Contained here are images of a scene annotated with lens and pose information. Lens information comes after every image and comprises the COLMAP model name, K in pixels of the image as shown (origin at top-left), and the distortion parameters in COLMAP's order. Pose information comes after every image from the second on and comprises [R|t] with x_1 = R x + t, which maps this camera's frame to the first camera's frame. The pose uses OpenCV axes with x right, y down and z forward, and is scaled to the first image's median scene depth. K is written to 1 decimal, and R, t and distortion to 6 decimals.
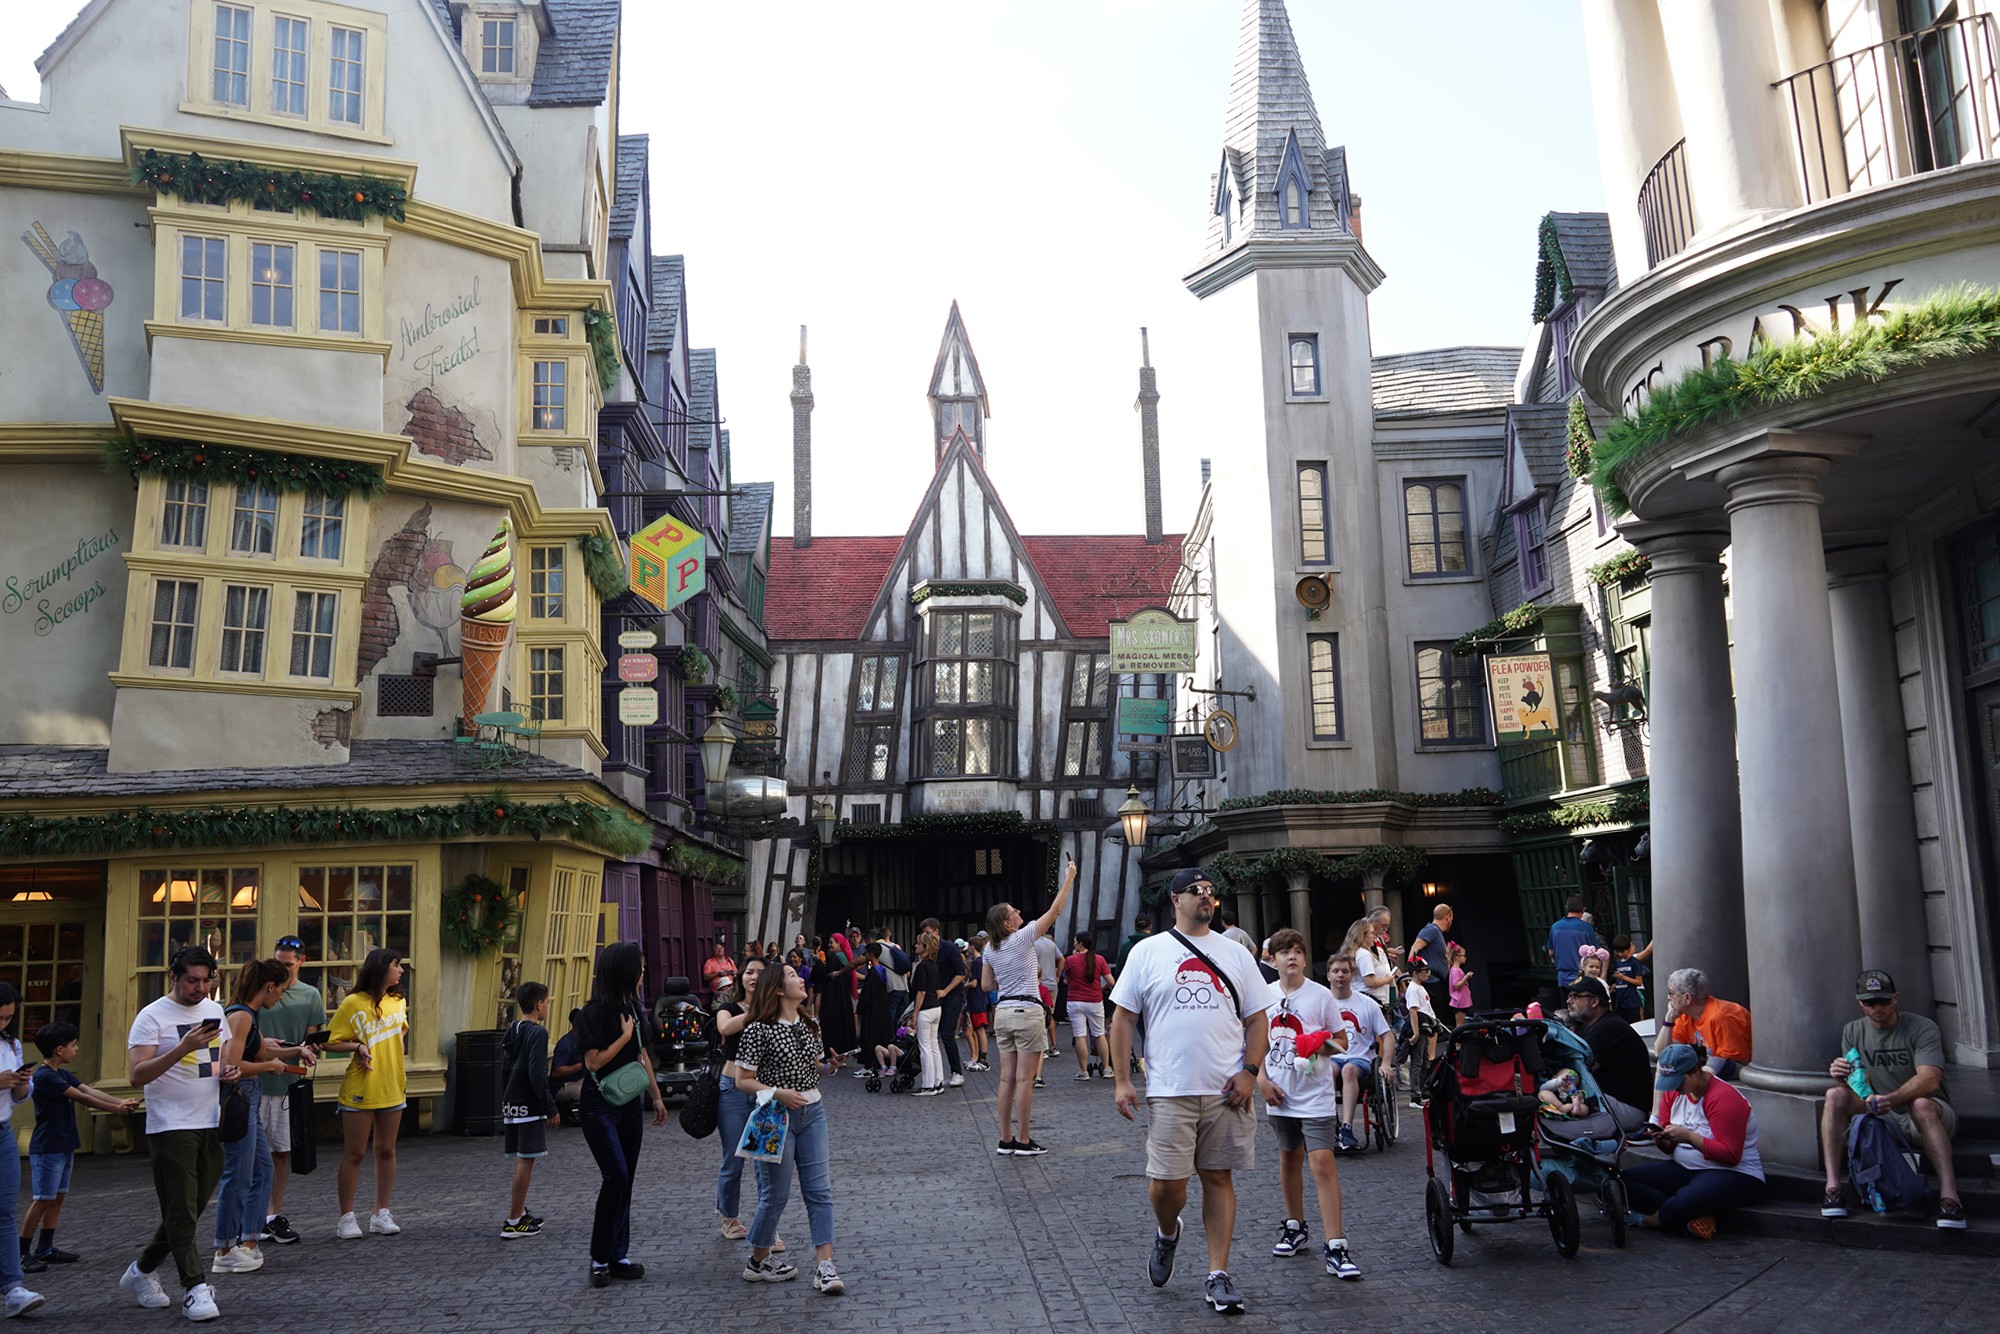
lens RADIAL K [[1644.8, 0, 1000.0], [0, 1644.8, 667.0], [0, 0, 1]] dist [-0.010980, 0.006527]
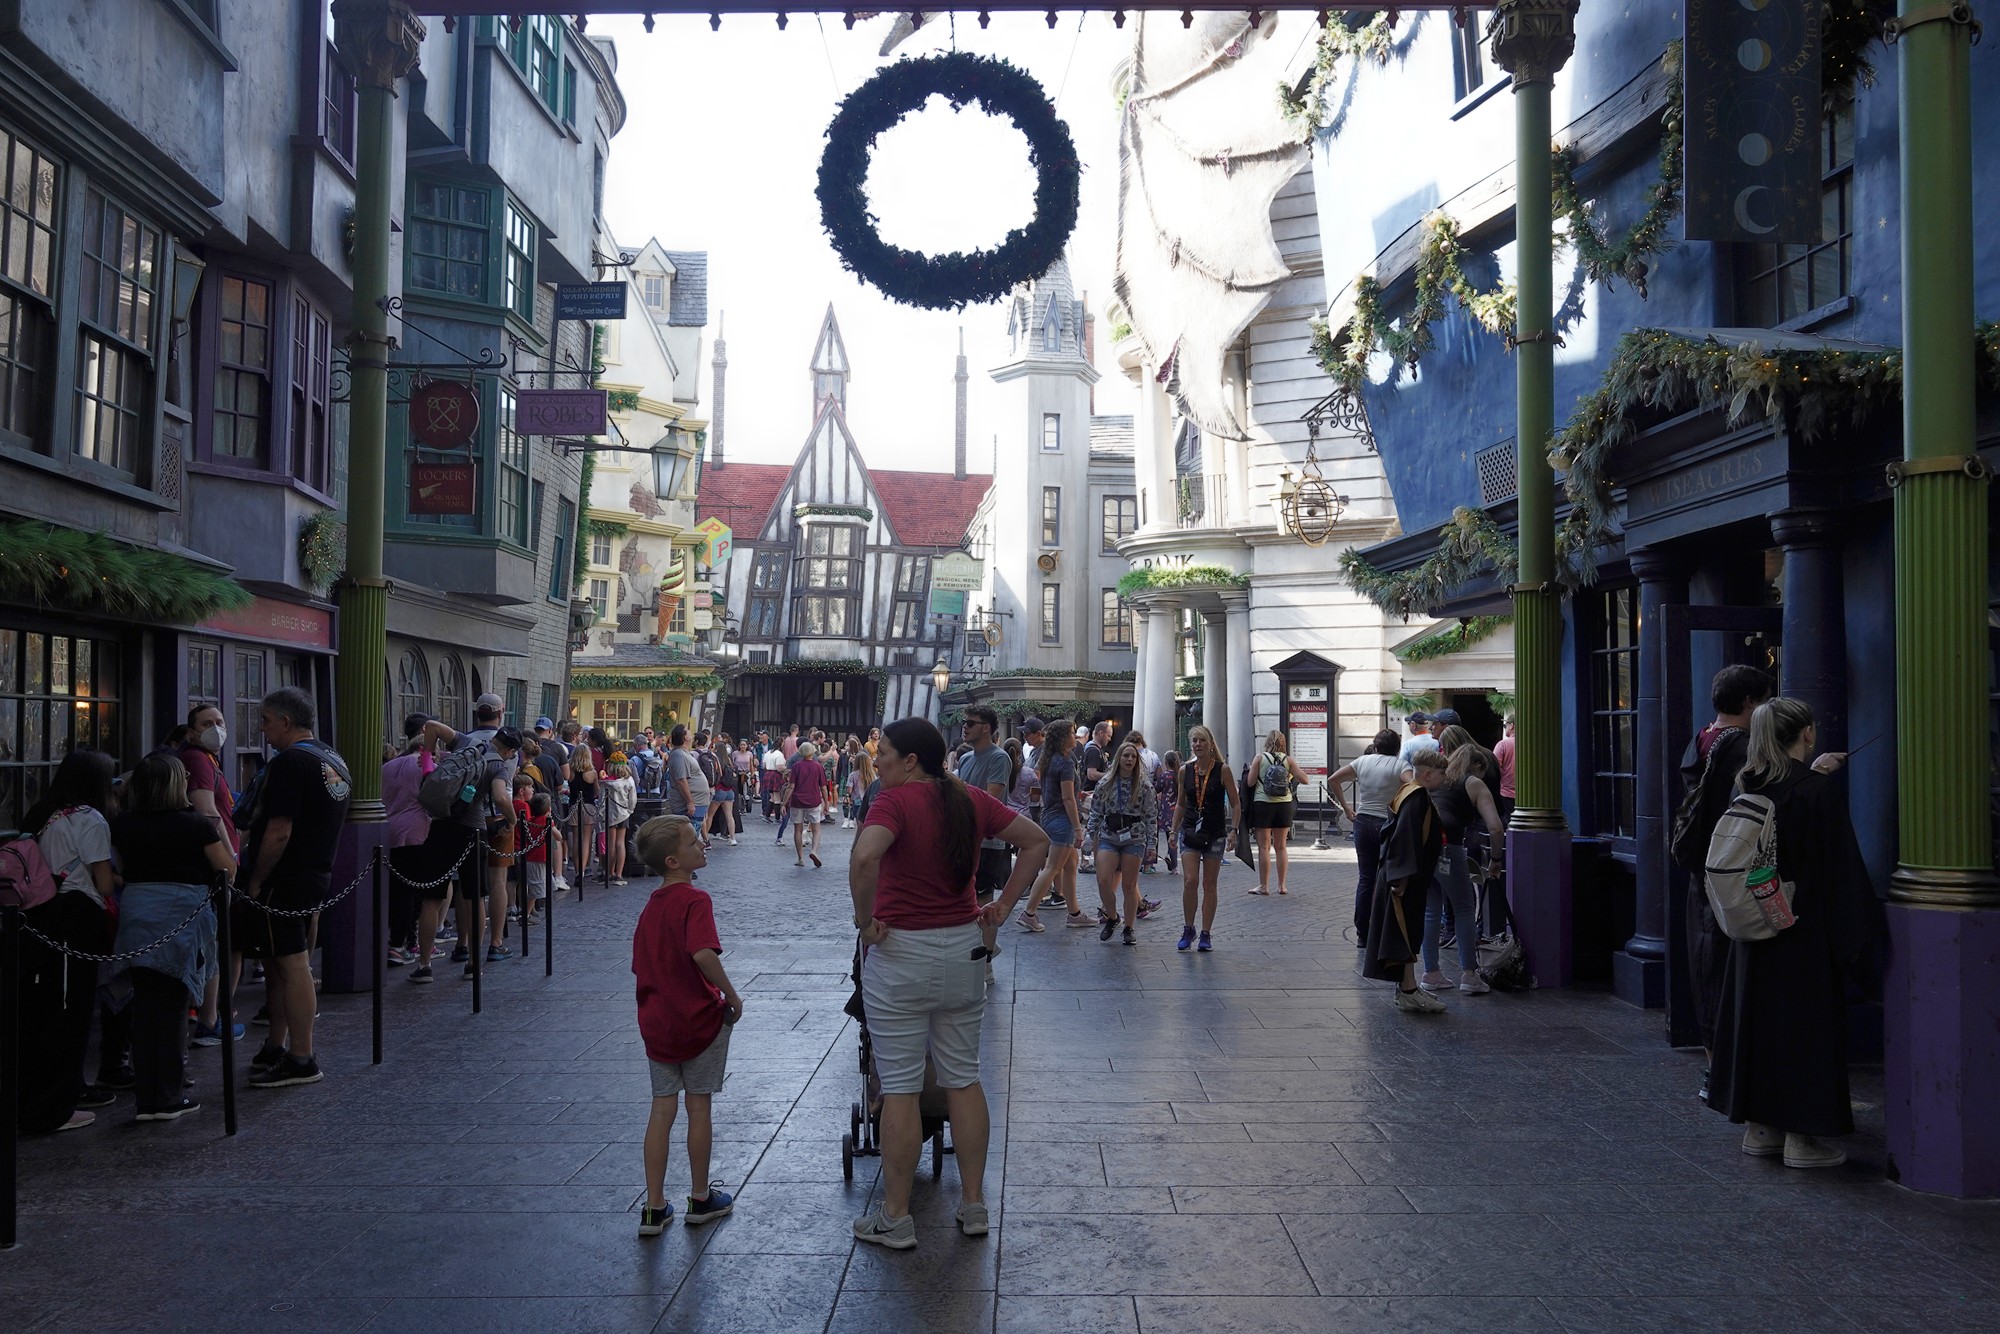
lens RADIAL K [[1582.2, 0, 982.5], [0, 1582.2, 664.4], [0, 0, 1]] dist [-0.012132, 0.011746]
pose [[0.991765, 0.043619, 0.120418, -0.053879], [-0.056514, 0.992776, 0.105843, -0.069553], [-0.114932, -0.111777, 0.987065, -0.453254]]
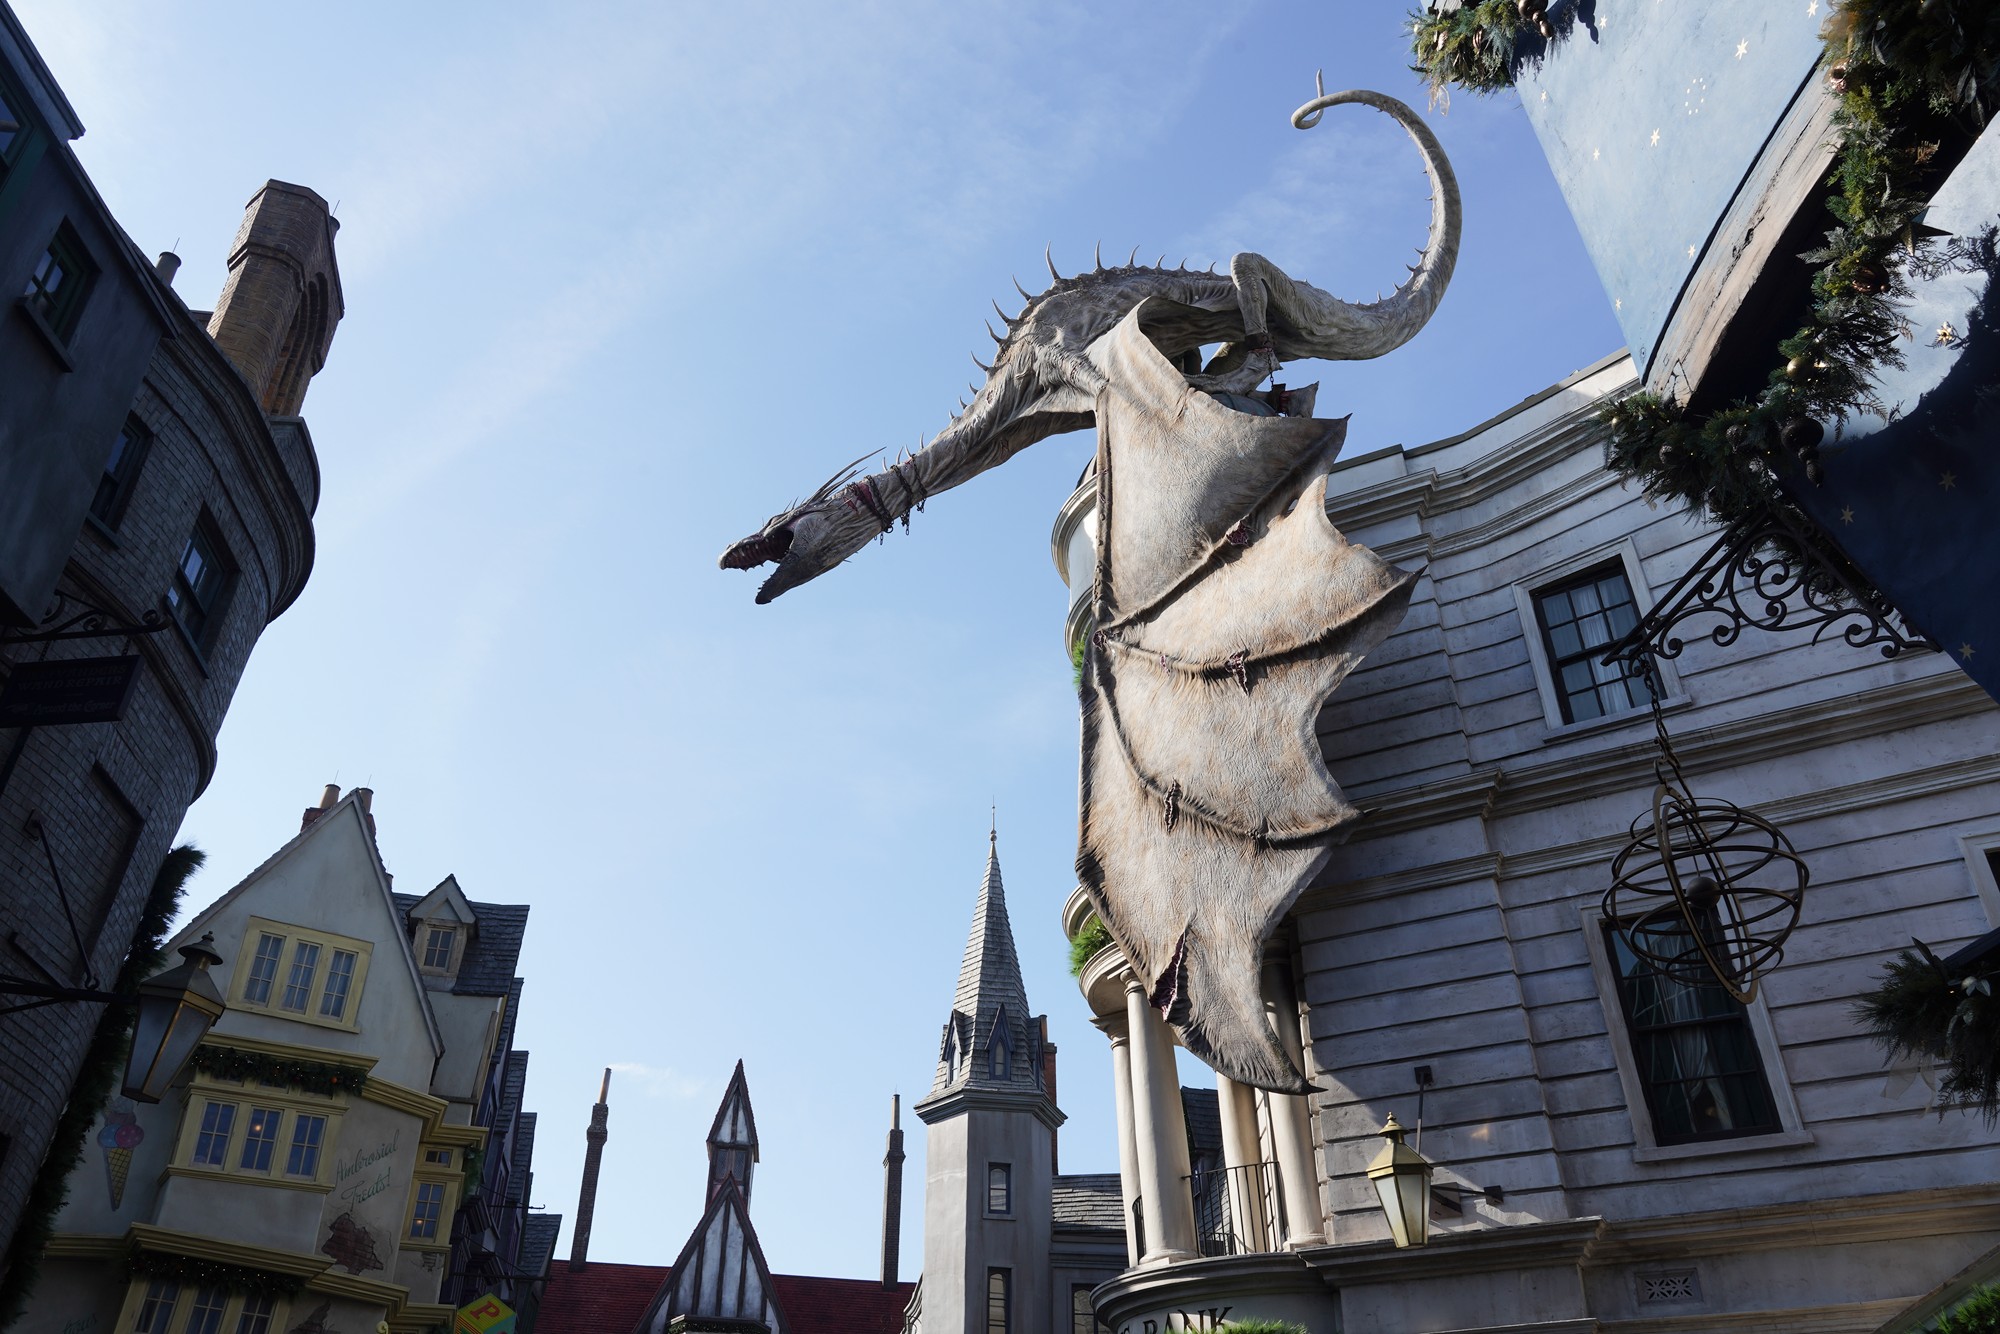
lens RADIAL K [[1568.5, 0, 993.1], [0, 1568.5, 669.3], [0, 0, 1]] dist [-0.020956, 0.026832]
pose [[0.987768, 0.114581, 0.105763, 0.000711], [-0.061936, 0.910767, -0.408250, -0.032170], [-0.143103, 0.396705, 0.906723, -0.185566]]
